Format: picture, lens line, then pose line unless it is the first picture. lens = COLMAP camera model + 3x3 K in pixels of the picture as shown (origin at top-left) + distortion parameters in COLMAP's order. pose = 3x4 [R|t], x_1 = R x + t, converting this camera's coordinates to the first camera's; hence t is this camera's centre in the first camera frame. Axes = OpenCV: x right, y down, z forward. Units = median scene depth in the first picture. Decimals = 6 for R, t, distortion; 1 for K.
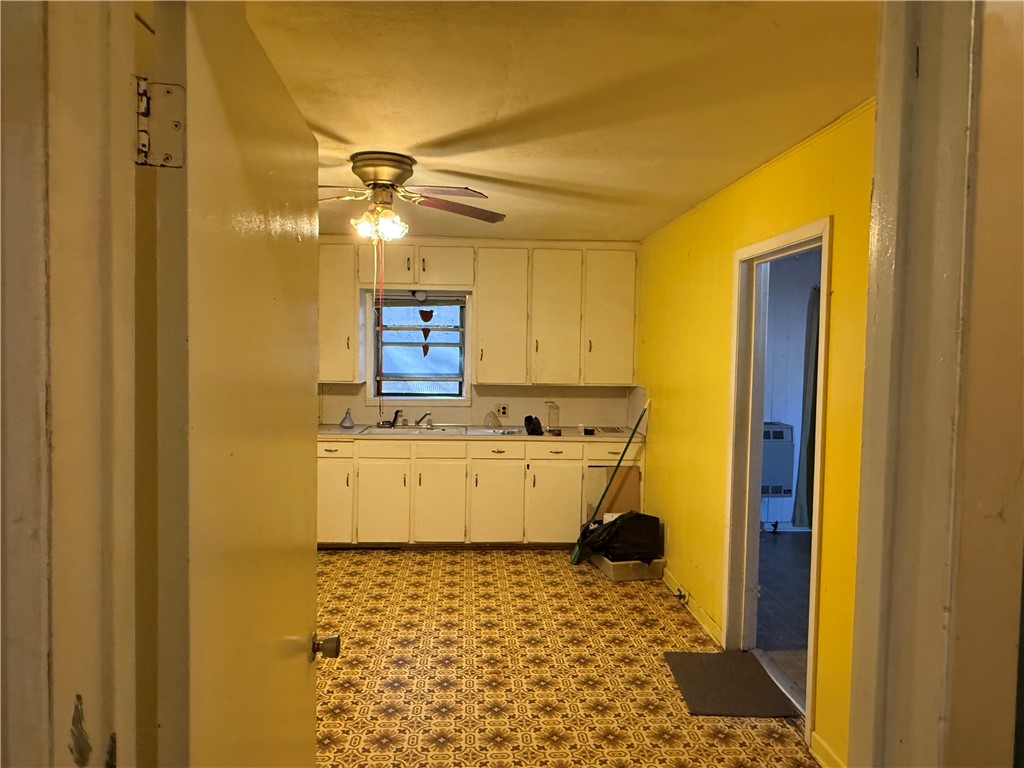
lens RADIAL K [[665.8, 0, 512.0], [0, 665.8, 384.0], [0, 0, 1]] dist [0.040409, -0.000512]
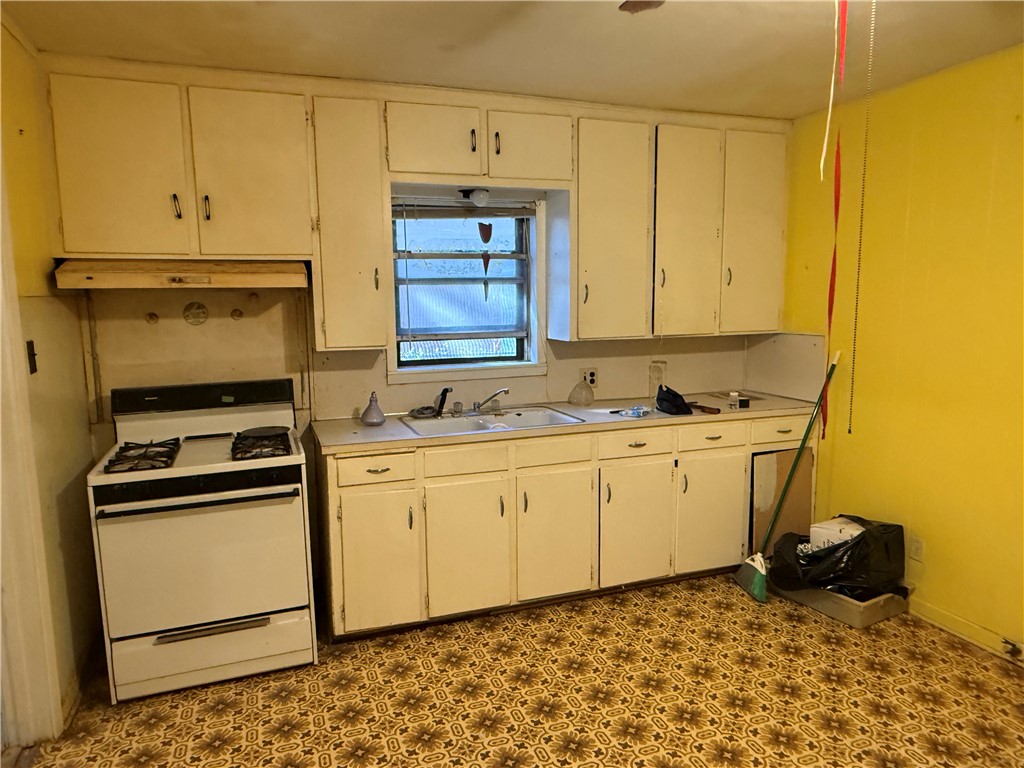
lens RADIAL K [[676.6, 0, 512.0], [0, 676.6, 384.0], [0, 0, 1]] dist [0.031594, -0.000455]
pose [[0.955011, -0.065665, 0.289210, -0.295242], [0.041436, 0.995158, 0.089124, -0.018393], [-0.293662, -0.073130, 0.953108, 0.387010]]
